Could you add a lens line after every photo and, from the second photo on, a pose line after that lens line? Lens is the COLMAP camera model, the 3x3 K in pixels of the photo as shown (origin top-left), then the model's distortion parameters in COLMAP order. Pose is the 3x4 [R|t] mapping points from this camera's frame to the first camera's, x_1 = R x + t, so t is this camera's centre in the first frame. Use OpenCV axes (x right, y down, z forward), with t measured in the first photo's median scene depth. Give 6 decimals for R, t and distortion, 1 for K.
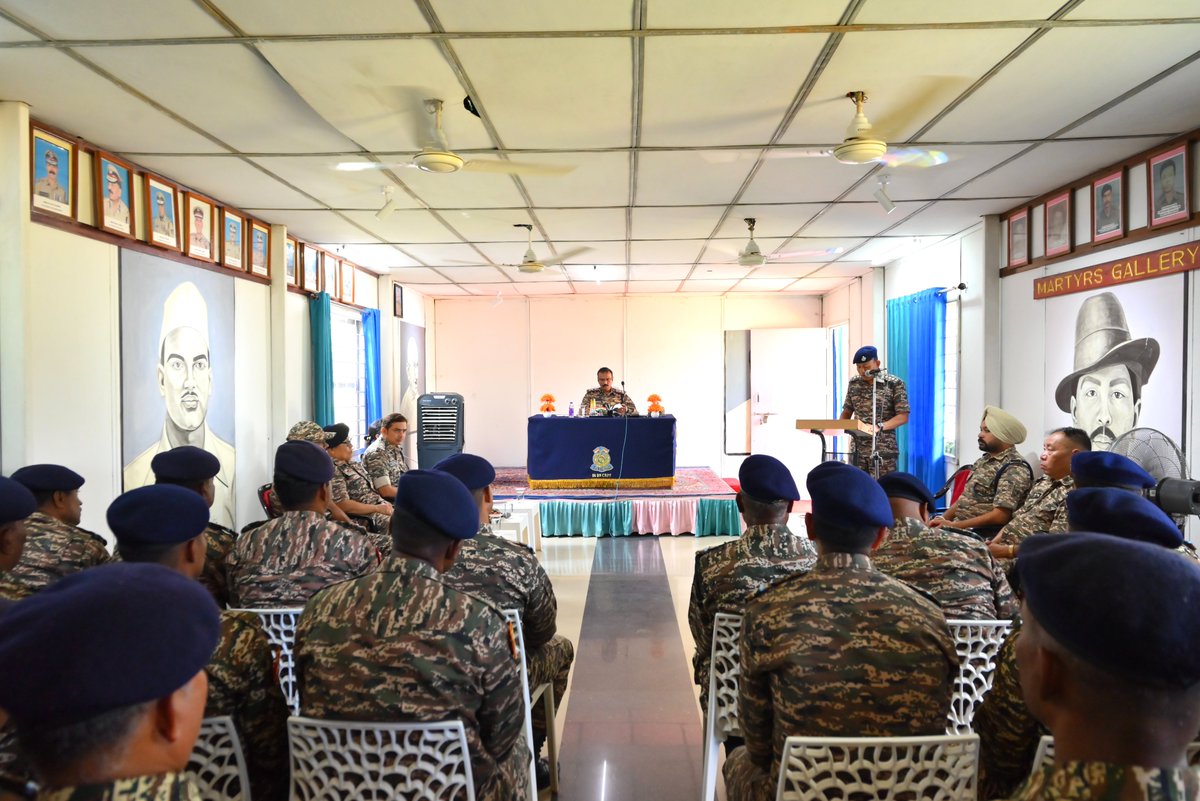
lens RADIAL K [[825.7, 0, 594.7], [0, 825.7, 392.0], [0, 0, 1]] dist [0.001188, -0.000457]
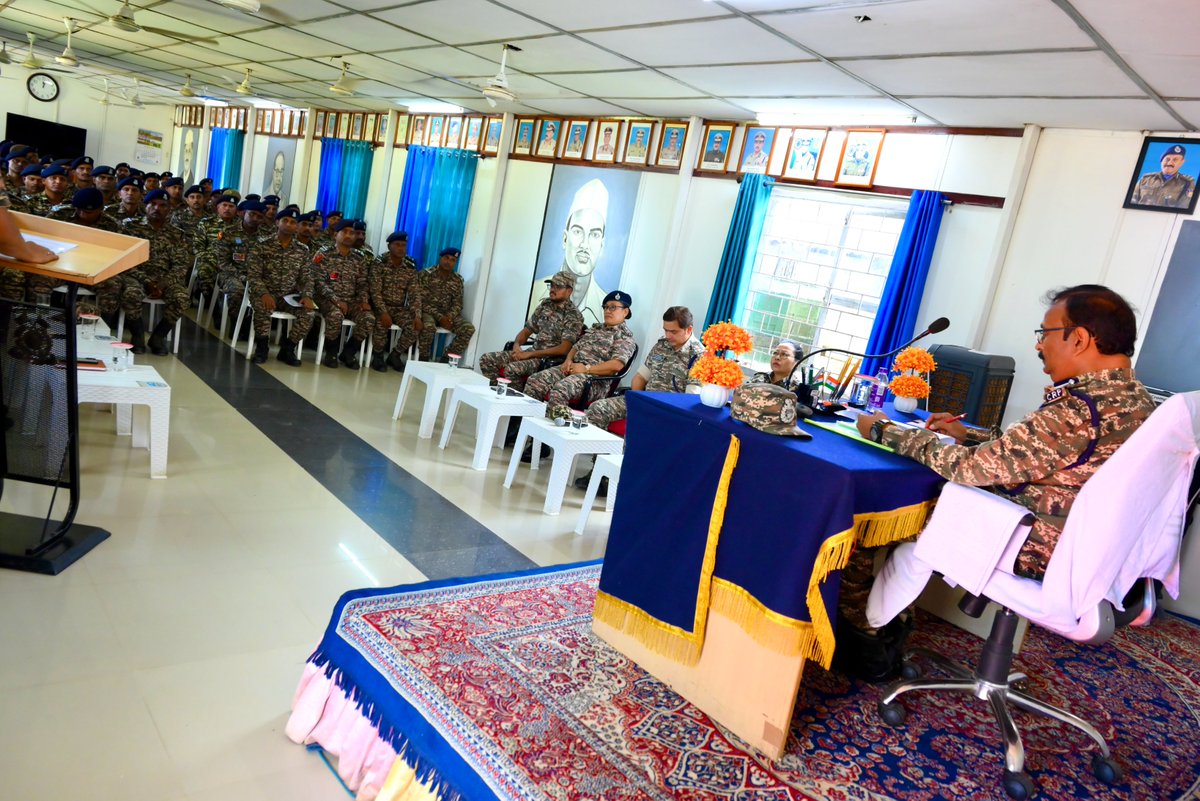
lens RADIAL K [[825.7, 0, 594.7], [0, 825.7, 392.0], [0, 0, 1]] dist [0.001188, -0.000457]
pose [[-0.730010, -0.021034, -0.683113, 0.539851], [-0.200513, 0.962132, 0.184652, -0.035047], [0.653361, 0.271771, -0.706584, 2.154685]]
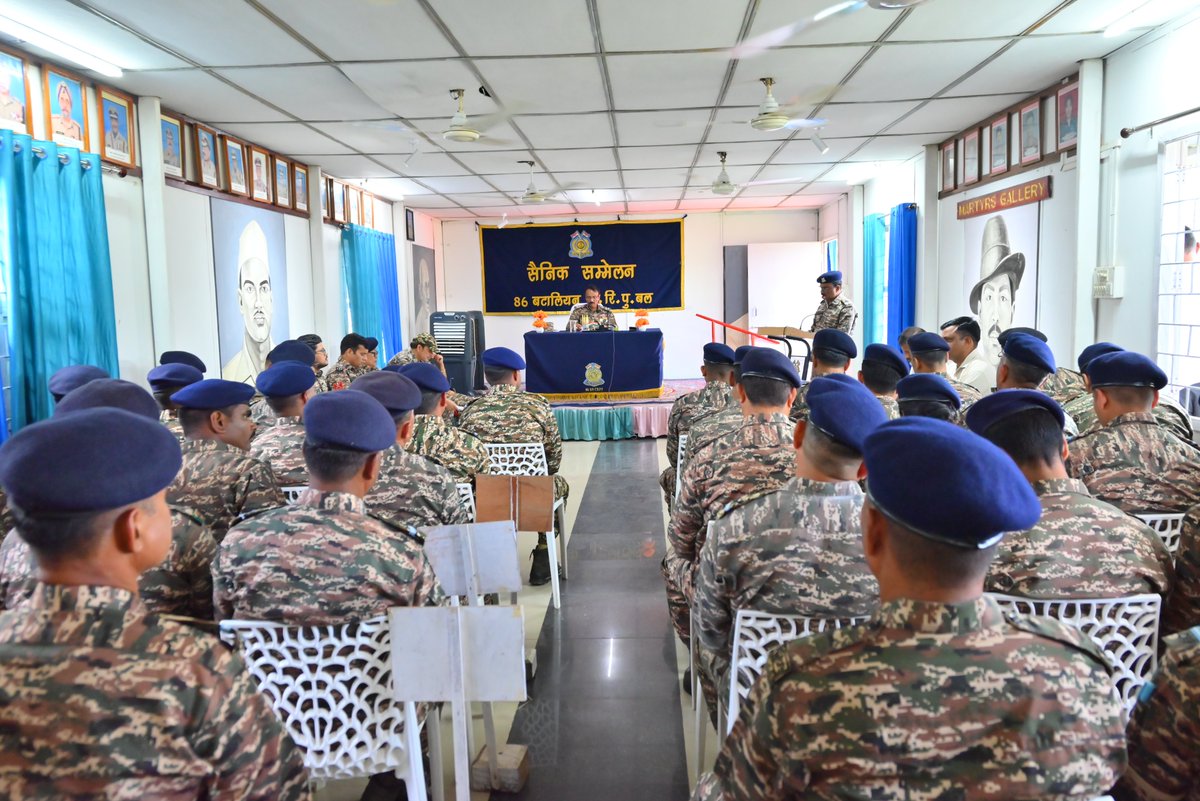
lens RADIAL K [[930.2, 0, 600.0], [0, 930.2, 400.5], [0, 0, 1]] dist [-0.003452, -0.000122]
pose [[0.999741, -0.017700, -0.014283, 0.035411], [0.018957, 0.995454, 0.093337, 0.012898], [0.012566, -0.093584, 0.995532, -0.382938]]
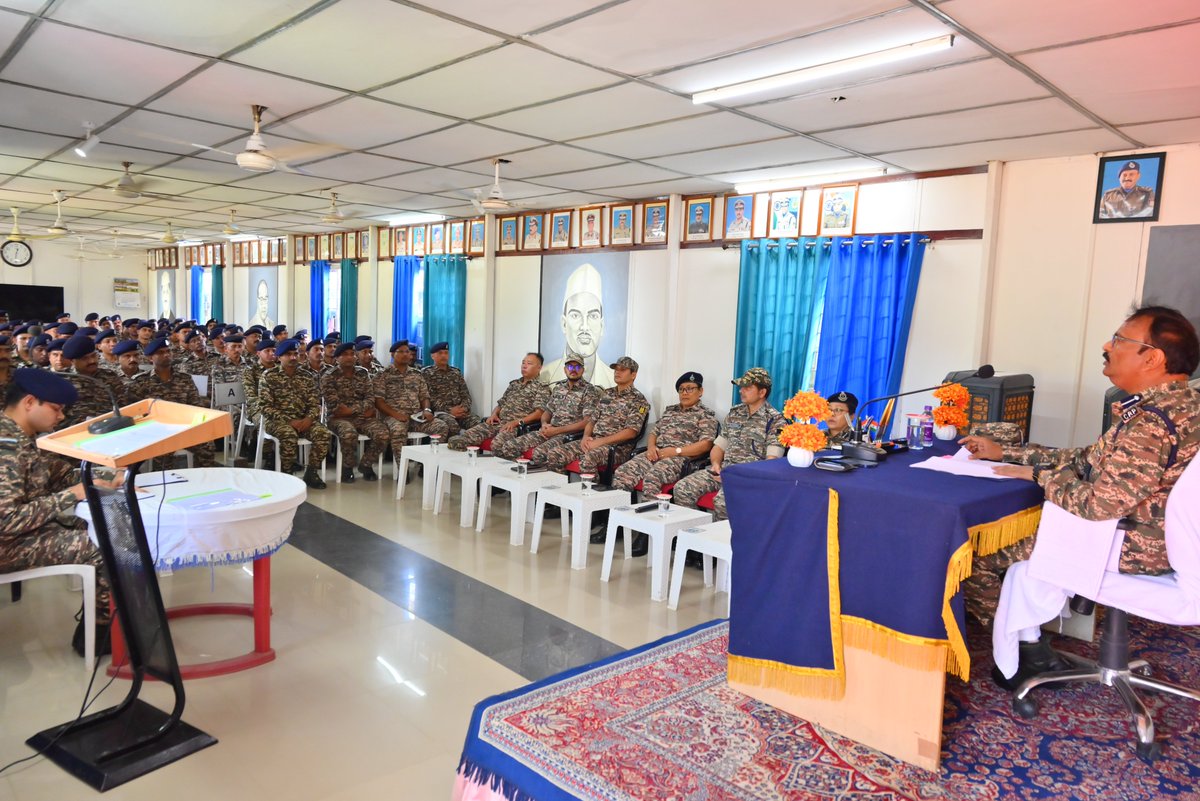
lens RADIAL K [[825.7, 0, 594.7], [0, 825.7, 392.0], [0, 0, 1]] dist [0.001188, -0.000457]
pose [[-0.712104, 0.038923, -0.700994, 0.621949], [-0.047260, 0.993540, 0.103175, -0.051469], [0.700481, 0.106600, -0.705664, 2.139138]]
